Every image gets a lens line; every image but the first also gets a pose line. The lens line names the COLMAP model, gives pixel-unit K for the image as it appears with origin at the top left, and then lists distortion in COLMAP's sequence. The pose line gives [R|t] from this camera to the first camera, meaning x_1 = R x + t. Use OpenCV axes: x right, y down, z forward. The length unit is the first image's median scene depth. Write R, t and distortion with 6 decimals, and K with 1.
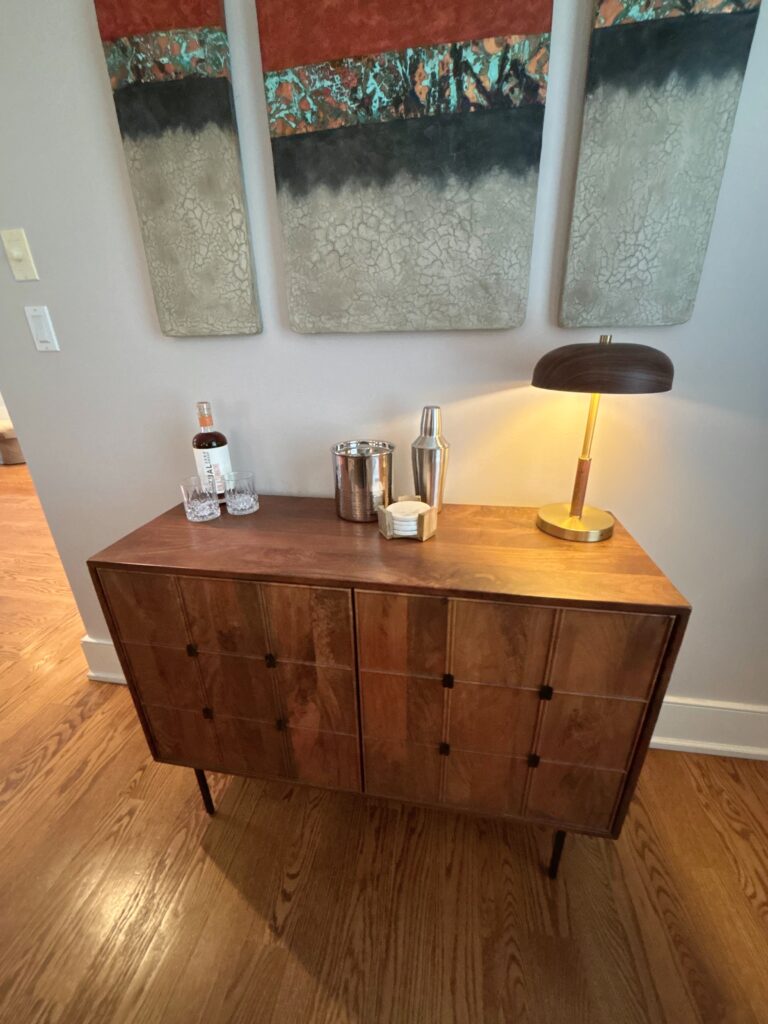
lens RADIAL K [[412.0, 0, 384.8], [0, 412.0, 511.2], [0, 0, 1]] dist [0.000803, 0.000118]
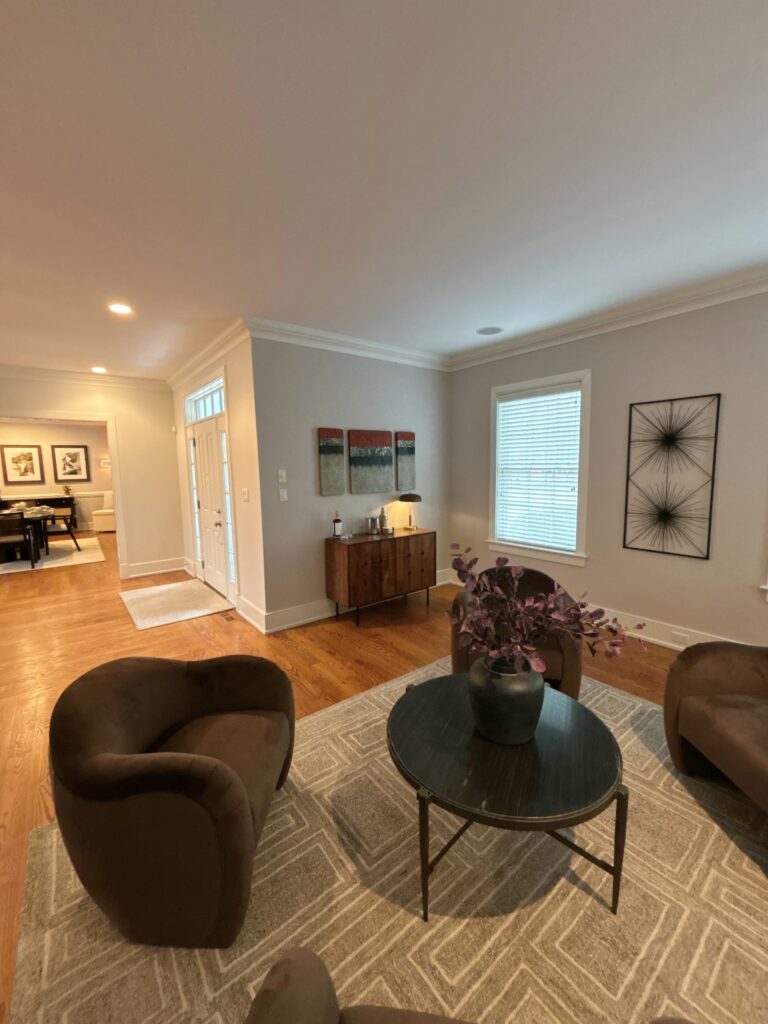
lens RADIAL K [[412.0, 0, 384.8], [0, 412.0, 511.2], [0, 0, 1]] dist [0.000803, 0.000118]
pose [[0.679490, -0.078267, 0.729498, -3.408863], [0.278223, 0.947517, -0.157492, 0.544859], [-0.678886, 0.309978, 0.665604, -2.182245]]
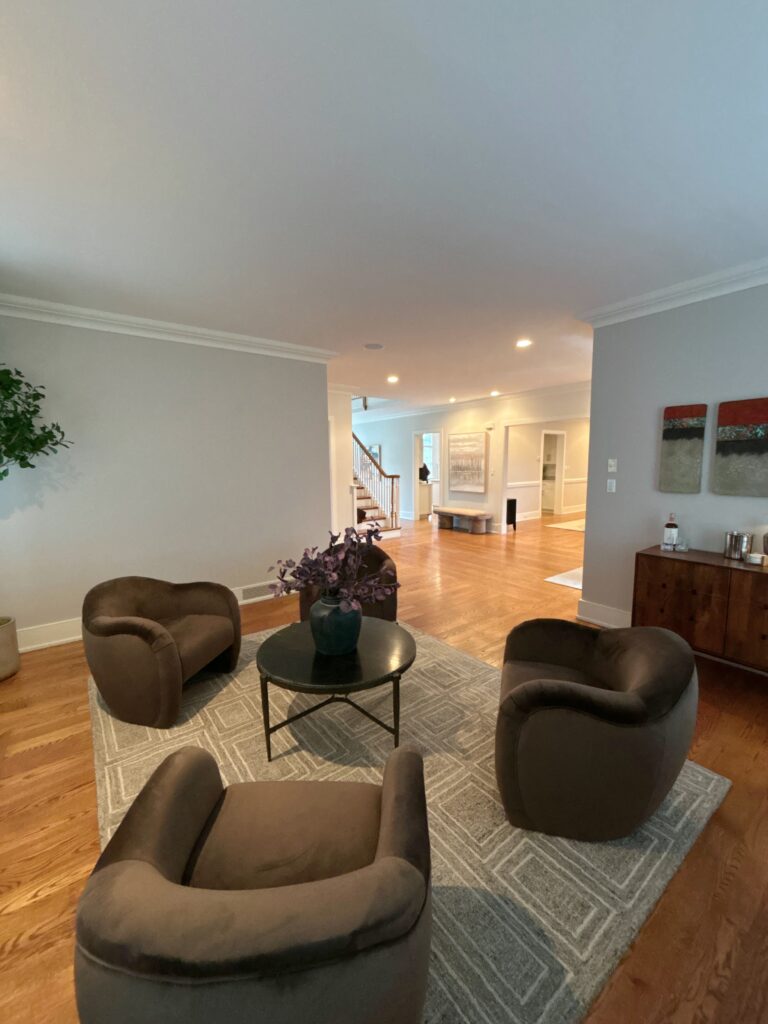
lens RADIAL K [[412.0, 0, 384.8], [0, 412.0, 511.2], [0, 0, 1]] dist [0.000803, 0.000118]
pose [[0.722199, 0.091577, -0.685596, 0.123535], [-0.259467, 0.954683, -0.145799, 0.815412], [0.641175, 0.283185, 0.713232, -2.886290]]
